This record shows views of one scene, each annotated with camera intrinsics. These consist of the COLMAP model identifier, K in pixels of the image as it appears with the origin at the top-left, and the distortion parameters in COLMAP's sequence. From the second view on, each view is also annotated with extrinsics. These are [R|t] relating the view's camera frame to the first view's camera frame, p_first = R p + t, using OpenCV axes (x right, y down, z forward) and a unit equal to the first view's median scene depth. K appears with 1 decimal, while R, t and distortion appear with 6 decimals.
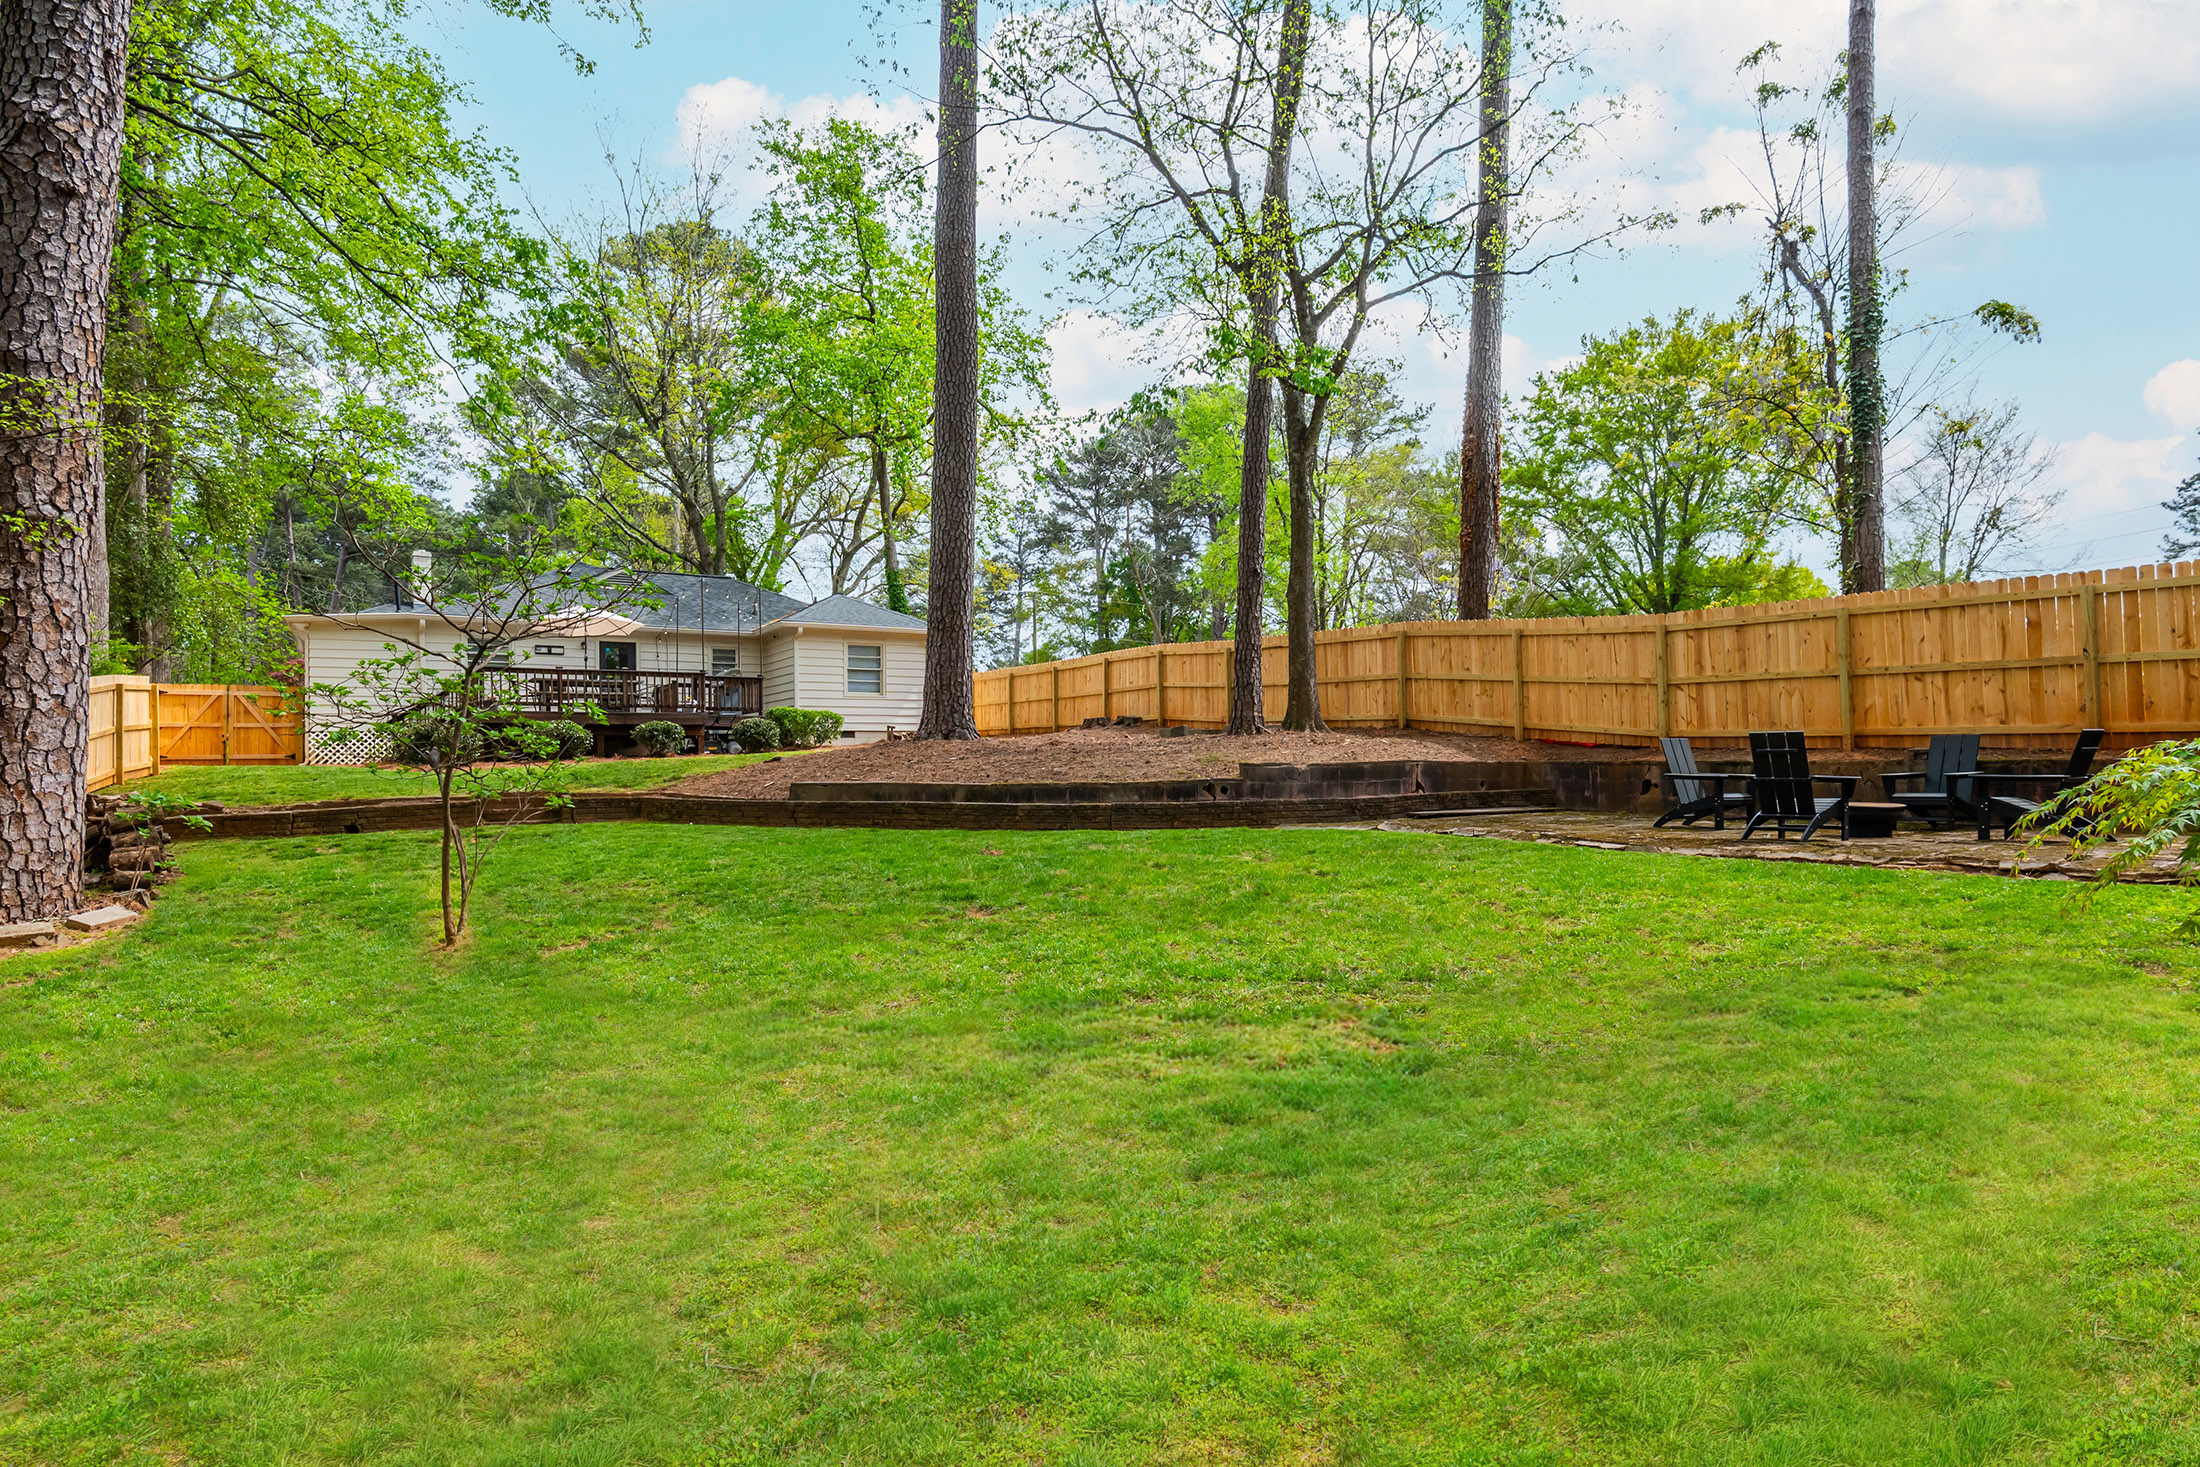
lens RADIAL K [[1219.6, 0, 1100.0], [0, 1219.6, 733.5], [0, 0, 1]] dist [0.003850, 0.001684]
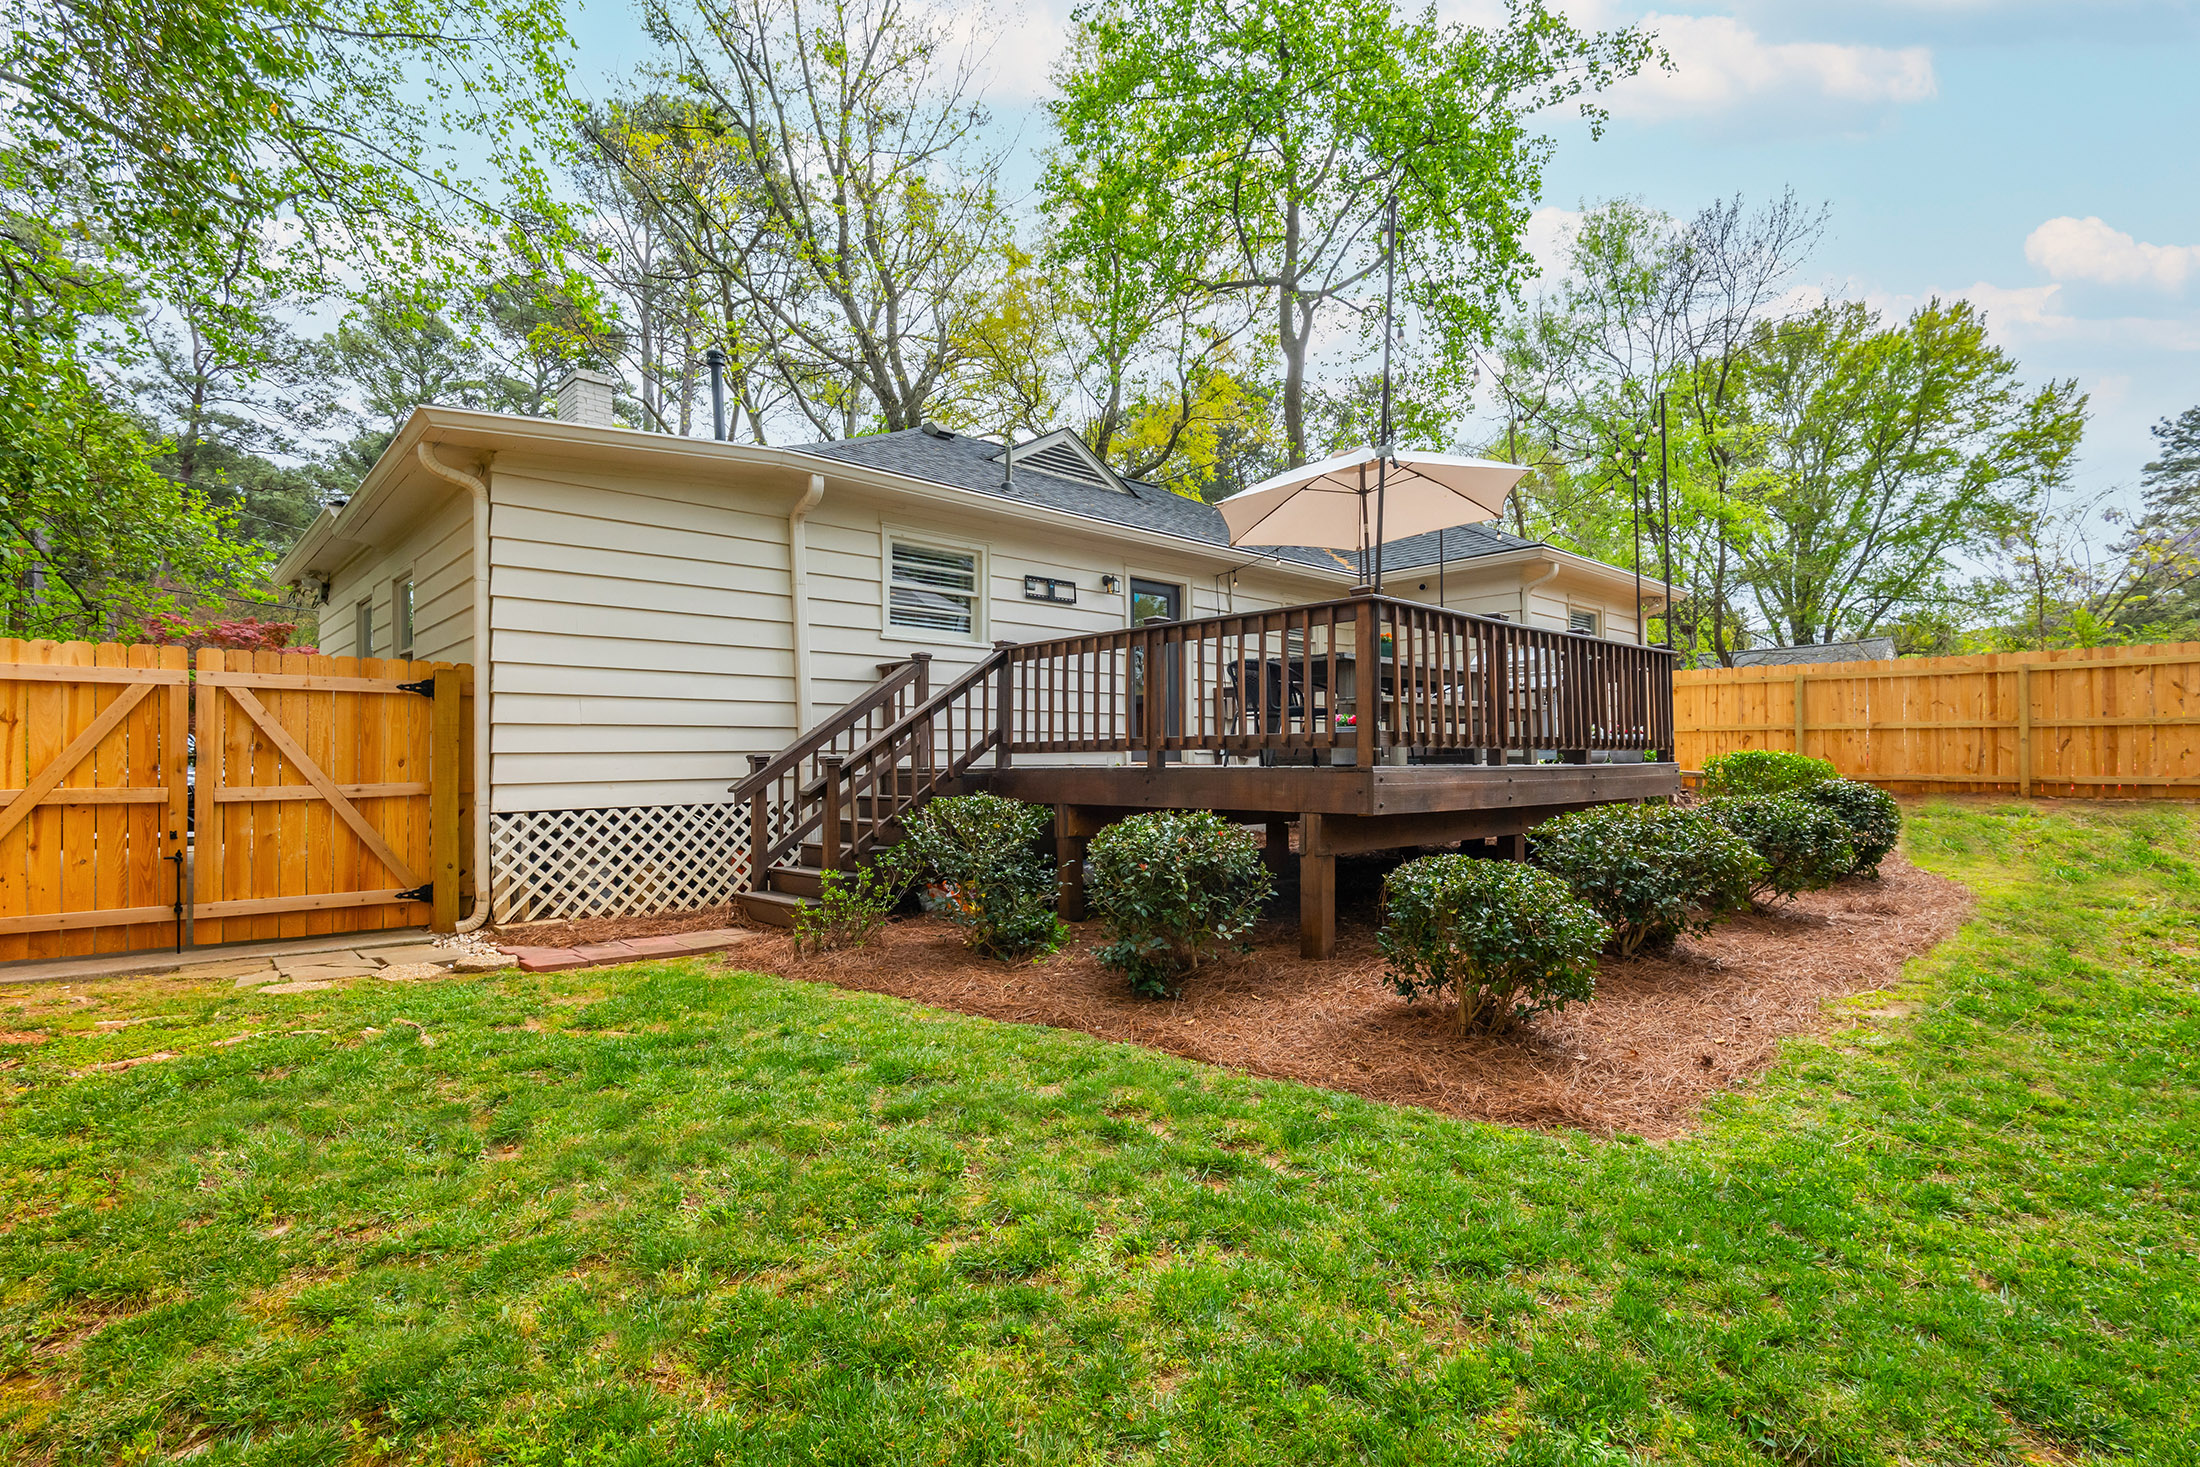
lens RADIAL K [[1063.6, 0, 1100.0], [0, 1063.6, 733.5], [0, 0, 1]] dist [-0.011151, -0.000309]
pose [[0.978475, 0.010130, 0.206118, -0.558152], [-0.008765, 0.999933, -0.007536, -0.020227], [-0.206180, 0.005567, 0.978498, 0.719806]]
